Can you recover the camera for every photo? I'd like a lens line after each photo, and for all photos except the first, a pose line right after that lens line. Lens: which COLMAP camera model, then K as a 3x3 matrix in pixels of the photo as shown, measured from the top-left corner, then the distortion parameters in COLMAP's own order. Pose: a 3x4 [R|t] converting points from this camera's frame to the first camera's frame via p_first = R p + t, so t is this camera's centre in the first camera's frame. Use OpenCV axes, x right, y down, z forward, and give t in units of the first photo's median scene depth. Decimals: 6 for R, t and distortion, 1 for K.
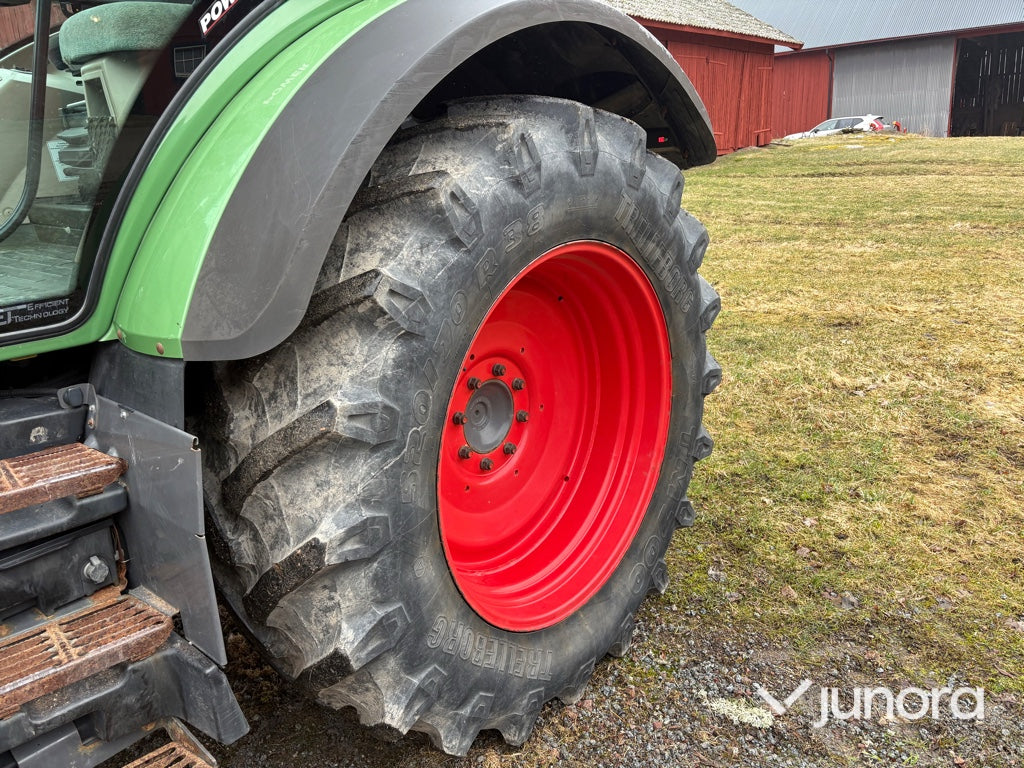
lens RADIAL K [[770.4, 0, 506.5], [0, 770.4, 386.8], [0, 0, 1]] dist [0.049120, -0.049709]
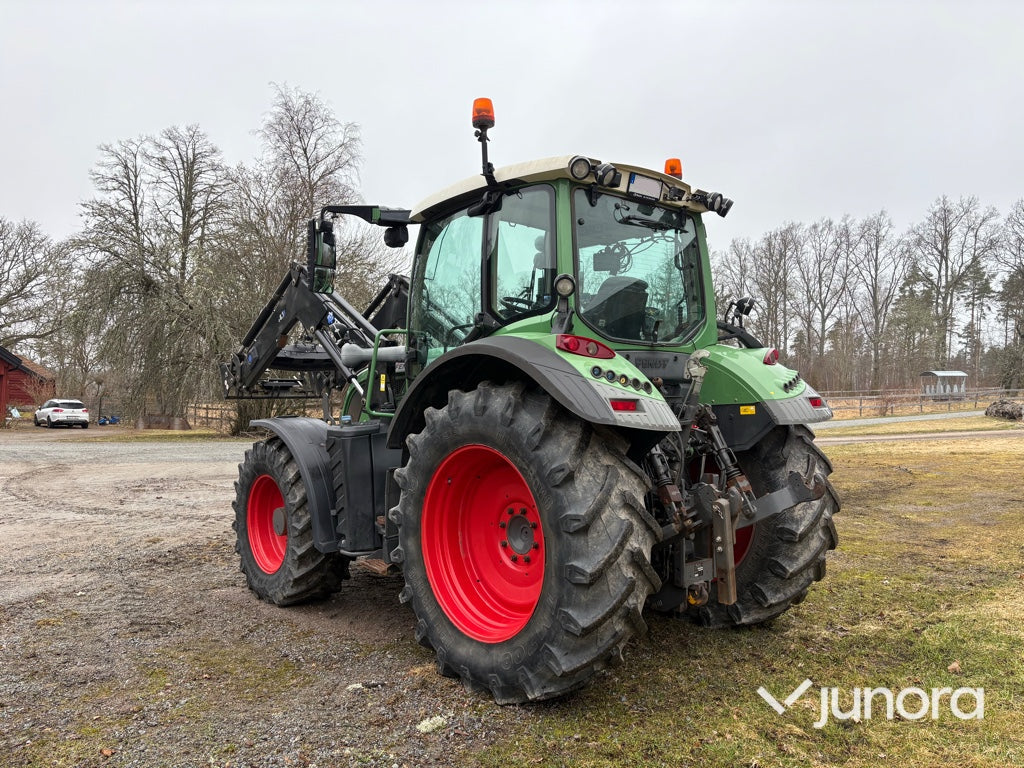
lens RADIAL K [[770.4, 0, 511.7], [0, 770.4, 379.8], [0, 0, 1]] dist [0.049120, -0.049709]
pose [[-0.133316, 0.035861, -0.990425, 2.631988], [-0.298468, 0.951498, 0.074627, -0.654918], [0.945063, 0.305559, -0.116146, 1.532574]]
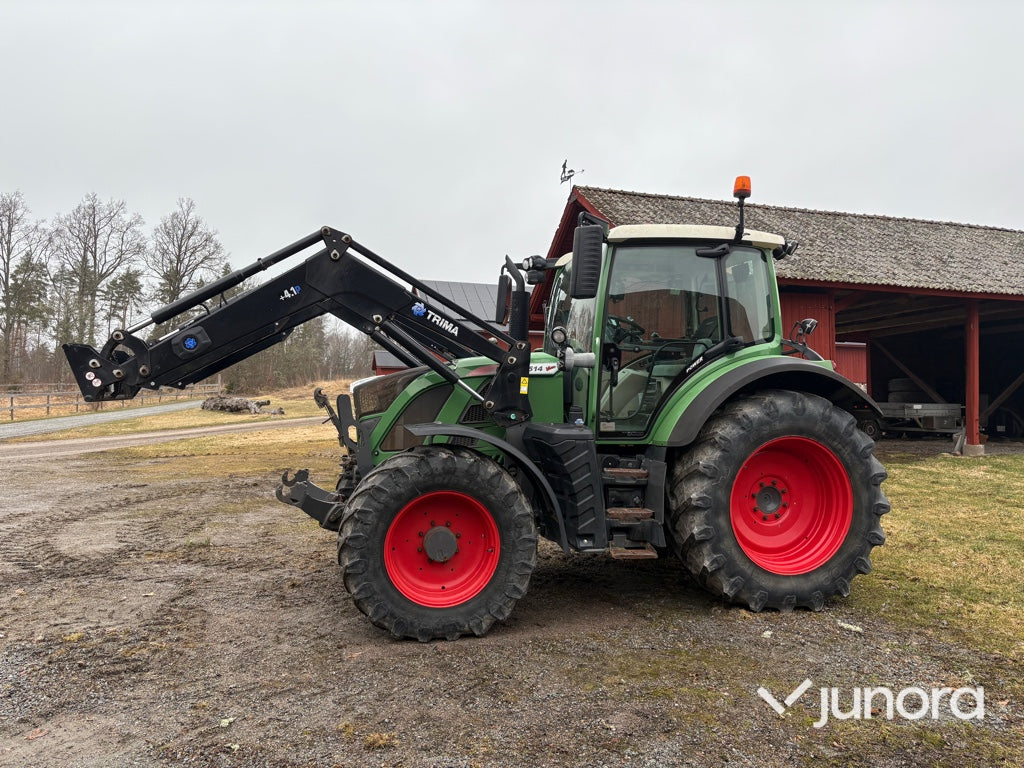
lens RADIAL K [[770.4, 0, 510.4], [0, 770.4, 383.3], [0, 0, 1]] dist [0.049120, -0.049709]
pose [[0.811924, 0.054339, -0.581229, 1.119070], [-0.229141, 0.945415, -0.231702, 0.687327], [0.536912, 0.321308, 0.780056, -2.423307]]
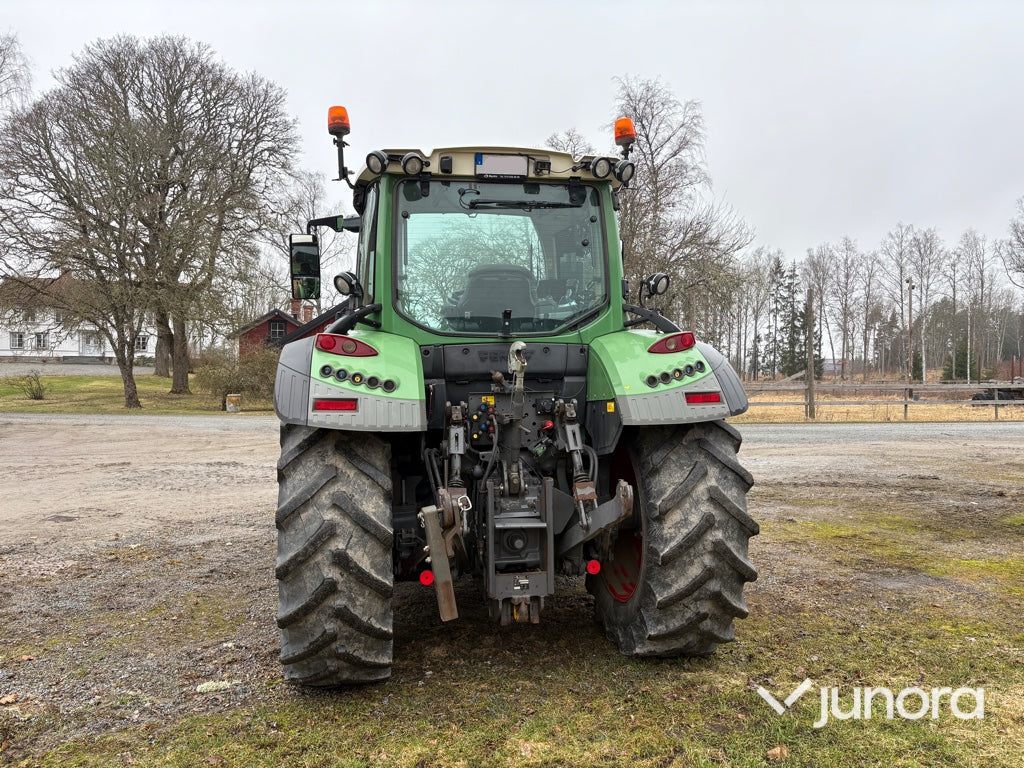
lens RADIAL K [[770.4, 0, 507.4], [0, 770.4, 384.7], [0, 0, 1]] dist [0.049120, -0.049709]
pose [[-0.625472, 0.067854, -0.777290, 1.925204], [-0.196514, 0.950397, 0.241097, -1.113134], [0.755094, 0.303548, -0.581113, 2.967928]]
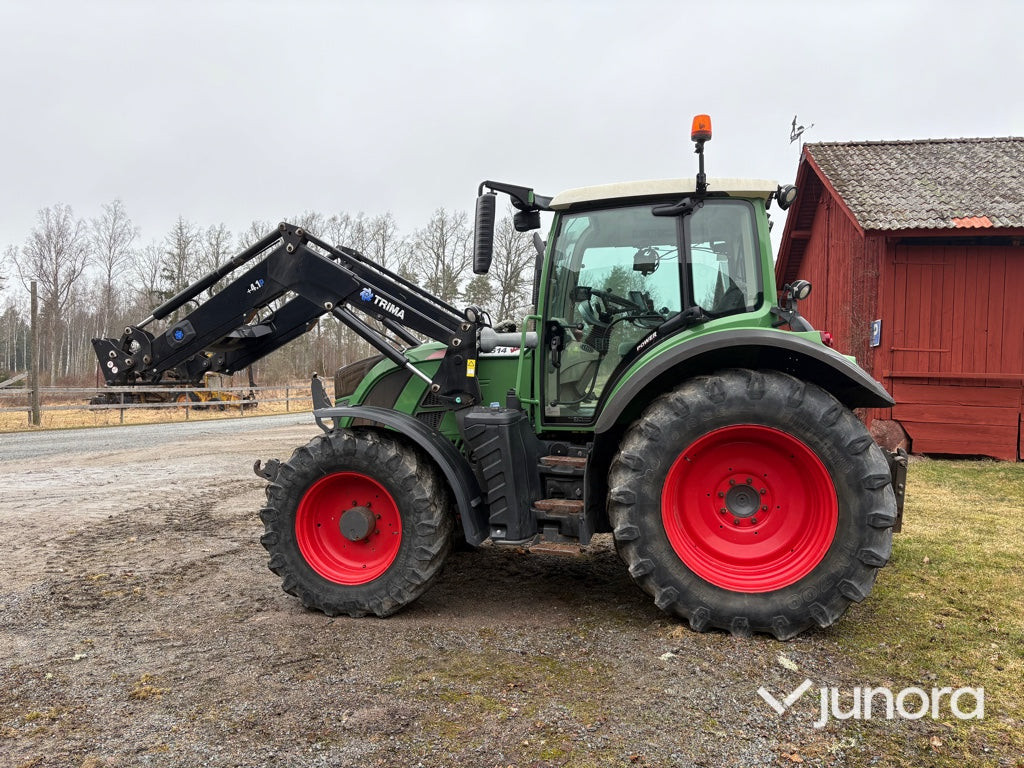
lens RADIAL K [[770.4, 0, 511.0], [0, 770.4, 385.8], [0, 0, 1]] dist [0.049120, -0.049709]
pose [[0.487836, 0.061856, -0.870741, 2.238178], [-0.294721, 0.950587, -0.097591, 0.196677], [0.821678, 0.304234, 0.481961, -1.039476]]
